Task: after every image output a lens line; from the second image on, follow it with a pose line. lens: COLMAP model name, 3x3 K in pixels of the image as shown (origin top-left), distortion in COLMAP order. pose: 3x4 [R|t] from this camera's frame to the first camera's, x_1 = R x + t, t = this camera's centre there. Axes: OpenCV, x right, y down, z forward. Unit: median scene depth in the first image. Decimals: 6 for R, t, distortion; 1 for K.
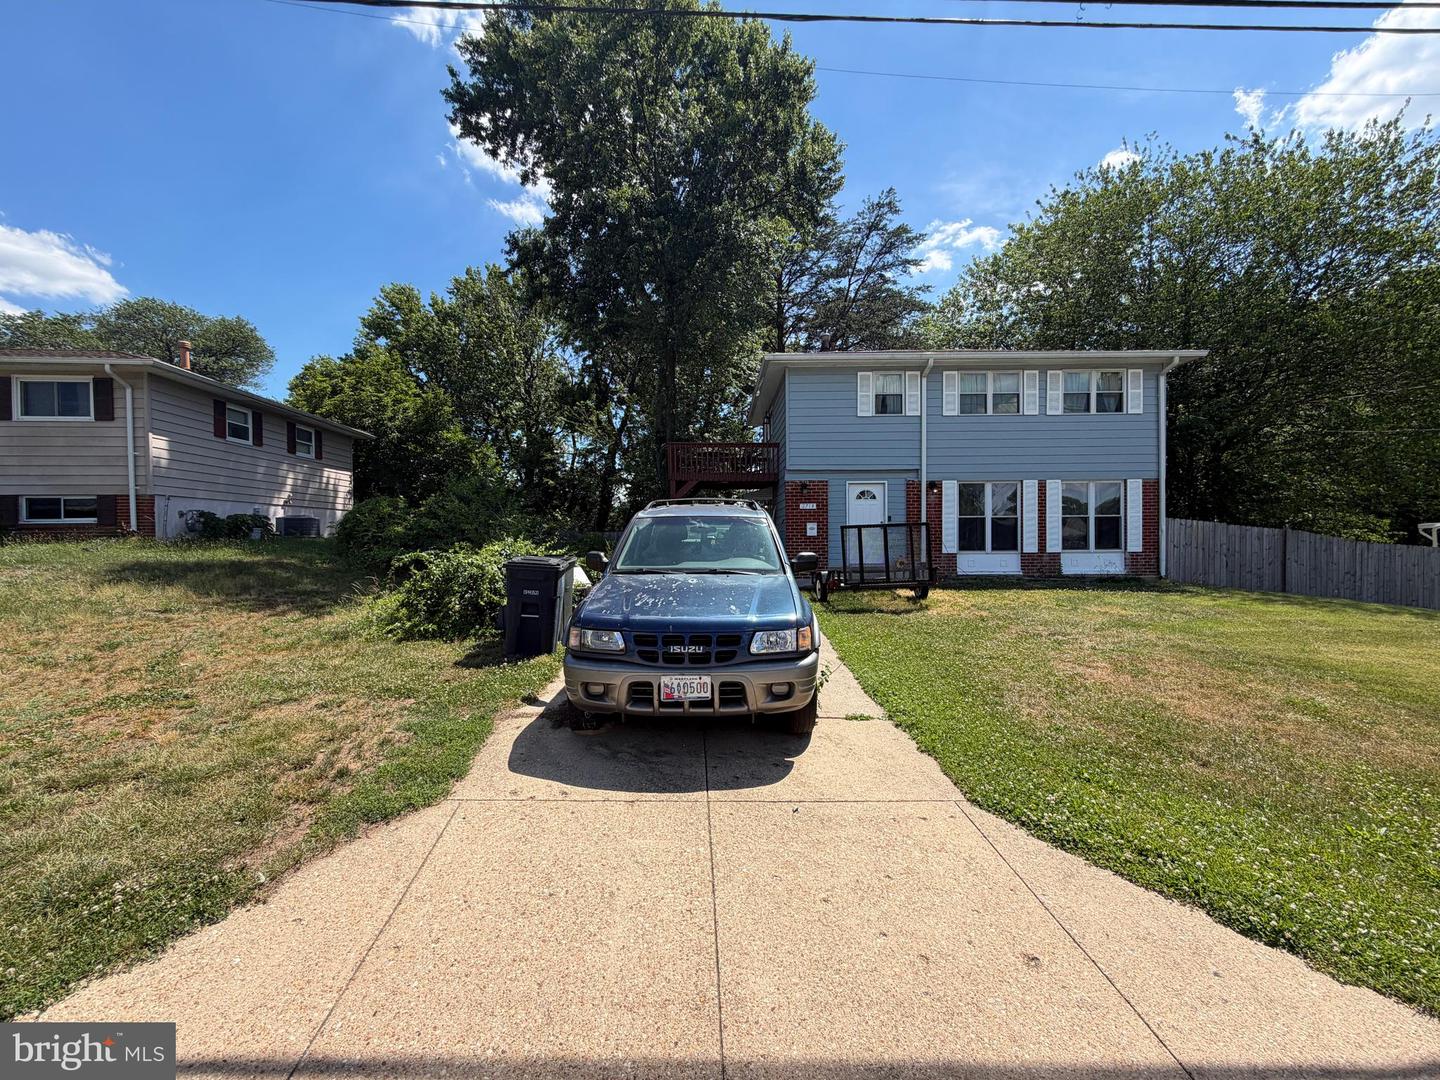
lens RADIAL K [[573.9, 0, 714.4], [0, 573.9, 536.6], [0, 0, 1]] dist [-0.002355, -0.000837]
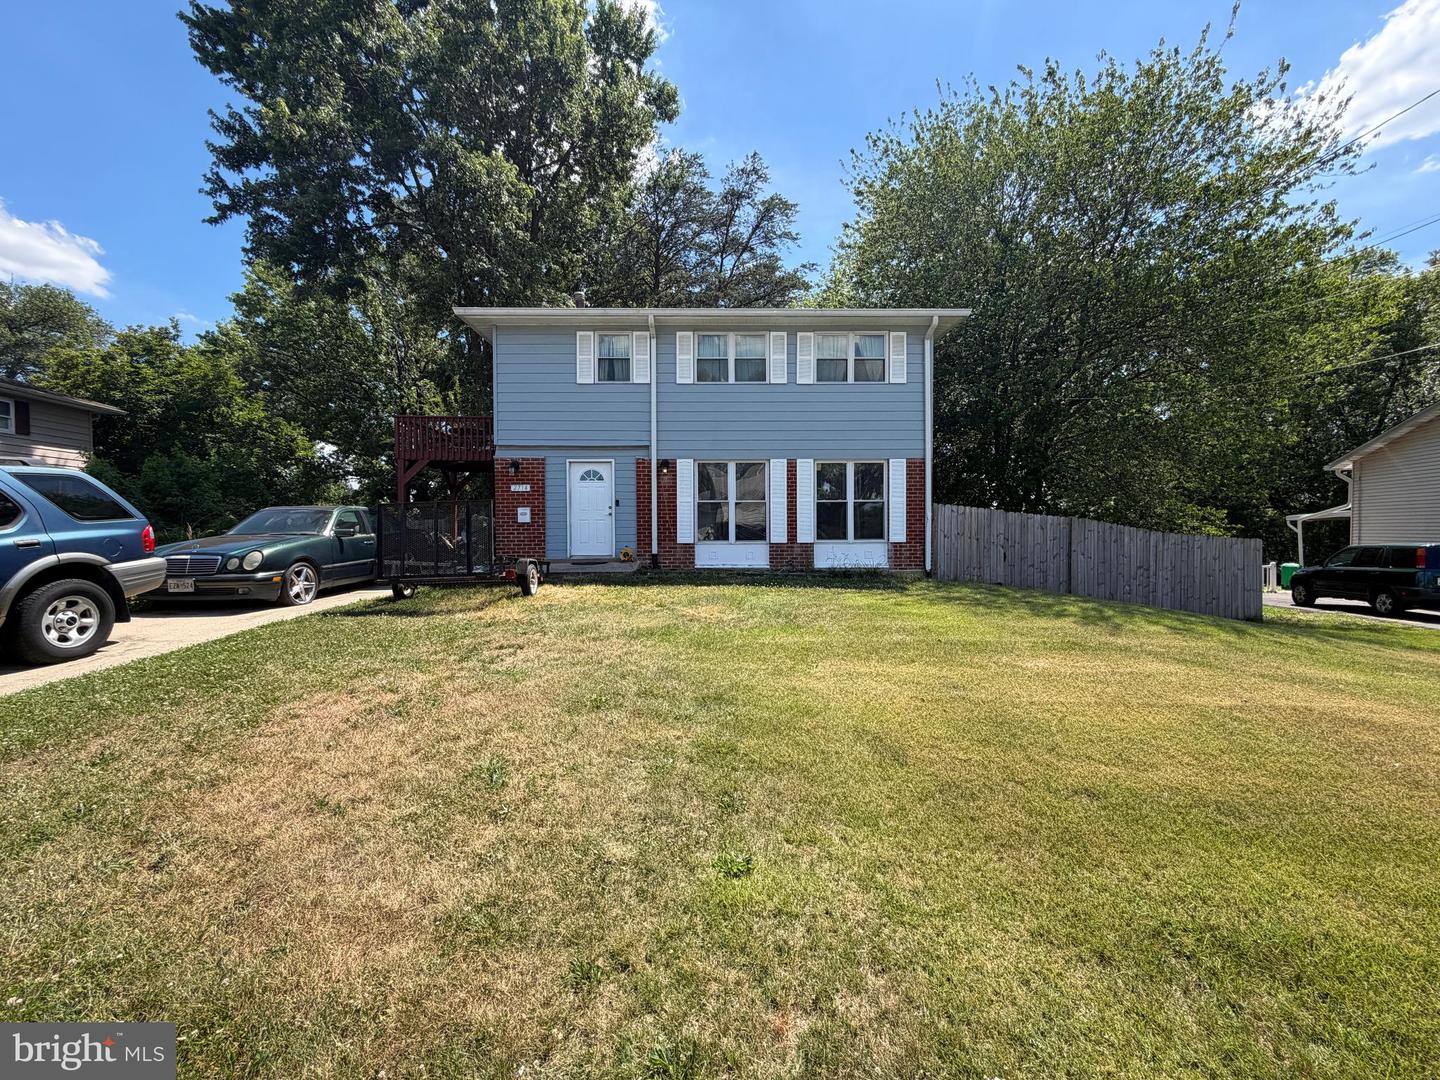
lens RADIAL K [[573.9, 0, 713.4], [0, 573.9, 535.8], [0, 0, 1]] dist [-0.002355, -0.000837]
pose [[0.999704, 0.003399, 0.024079, 0.430515], [-0.003557, 0.999972, 0.006514, 0.011974], [-0.024056, -0.006598, 0.999689, 0.134694]]
